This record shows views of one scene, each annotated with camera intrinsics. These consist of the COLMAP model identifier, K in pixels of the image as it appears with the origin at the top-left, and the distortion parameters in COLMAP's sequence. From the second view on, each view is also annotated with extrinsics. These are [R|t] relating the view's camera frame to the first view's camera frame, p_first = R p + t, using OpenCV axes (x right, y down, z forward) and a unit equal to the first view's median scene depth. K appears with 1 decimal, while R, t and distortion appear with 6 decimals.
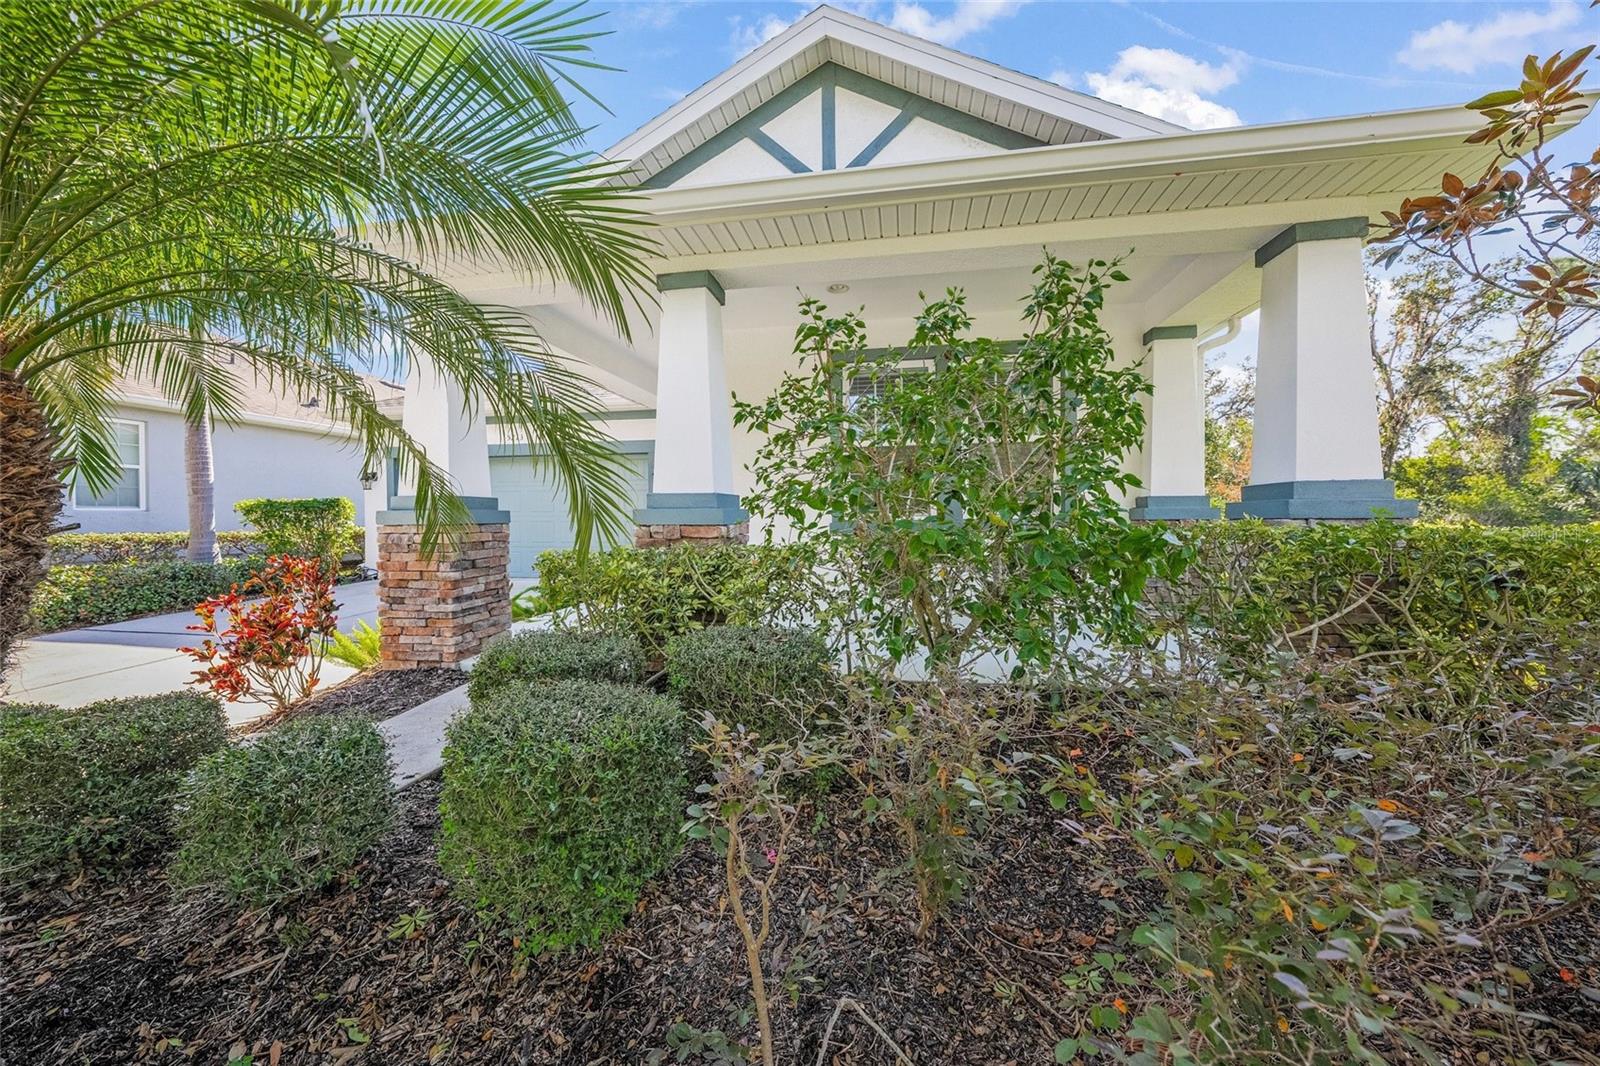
lens RADIAL K [[554.0, 0, 803.2], [0, 554.0, 507.2], [0, 0, 1]] dist [-0.000443, 0.000053]
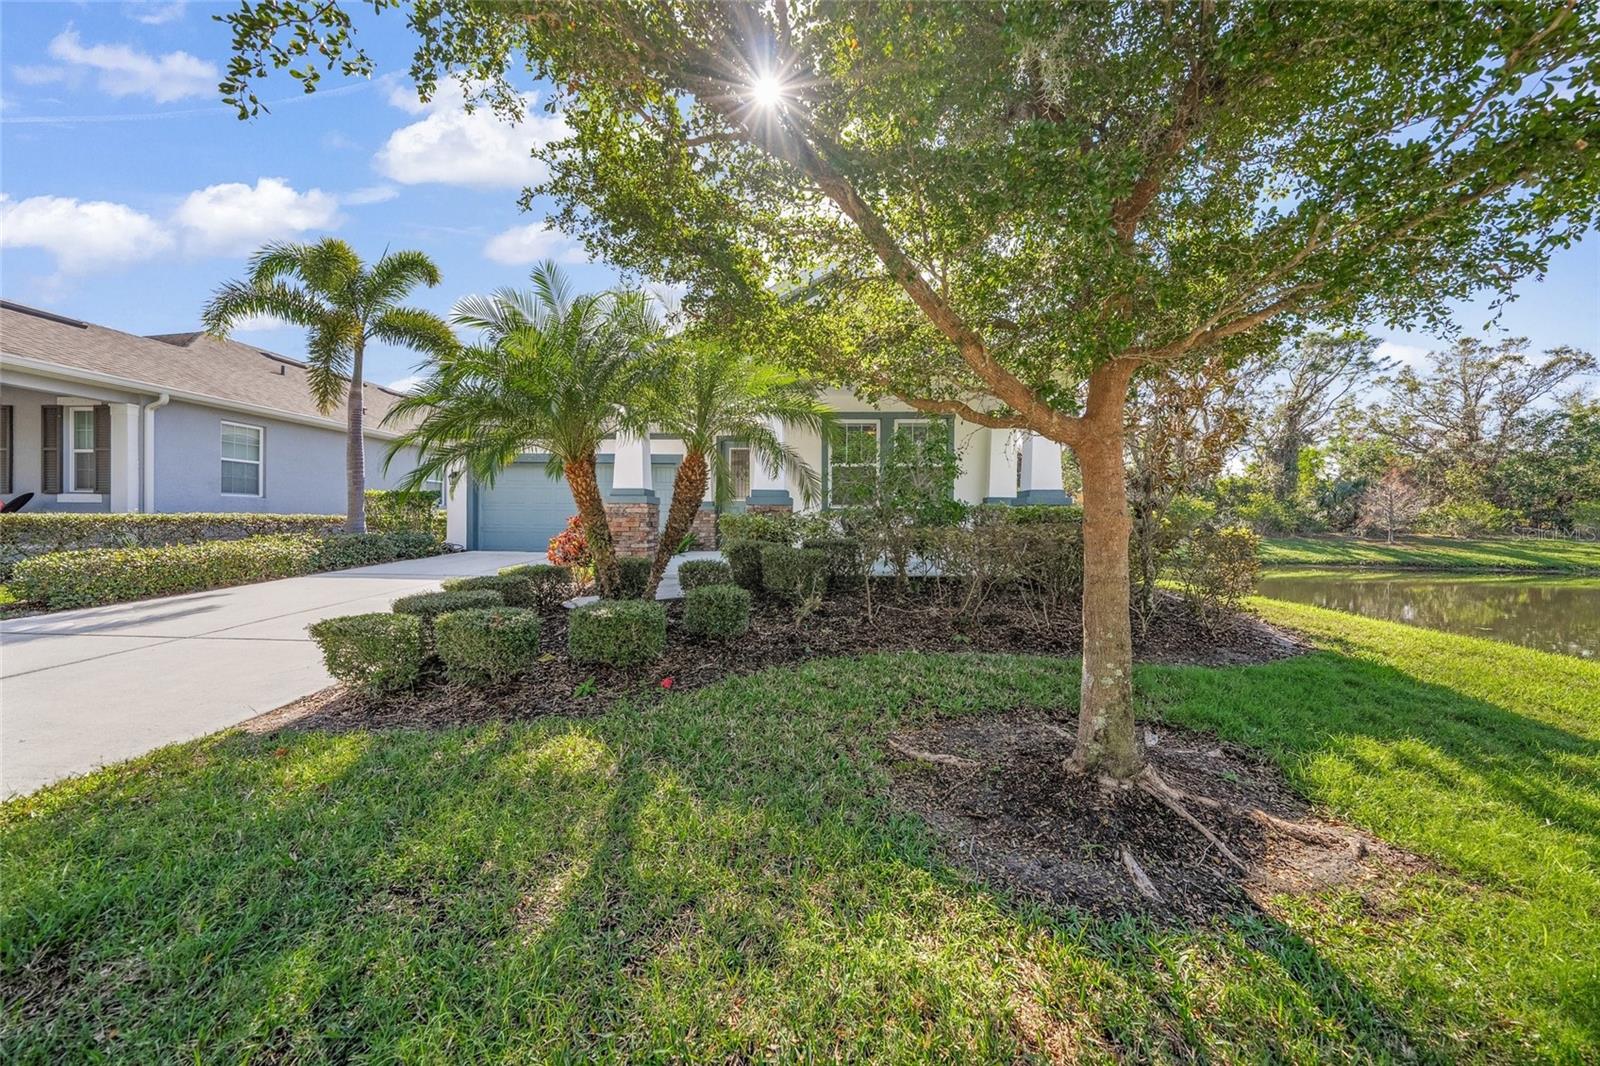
lens RADIAL K [[554.0, 0, 803.2], [0, 554.0, 507.2], [0, 0, 1]] dist [-0.000443, 0.000053]
pose [[0.989254, 0.015750, 0.145354, -0.057168], [-0.014040, 0.999820, -0.012789, 0.009668], [-0.145529, 0.010610, 0.989297, -0.156690]]
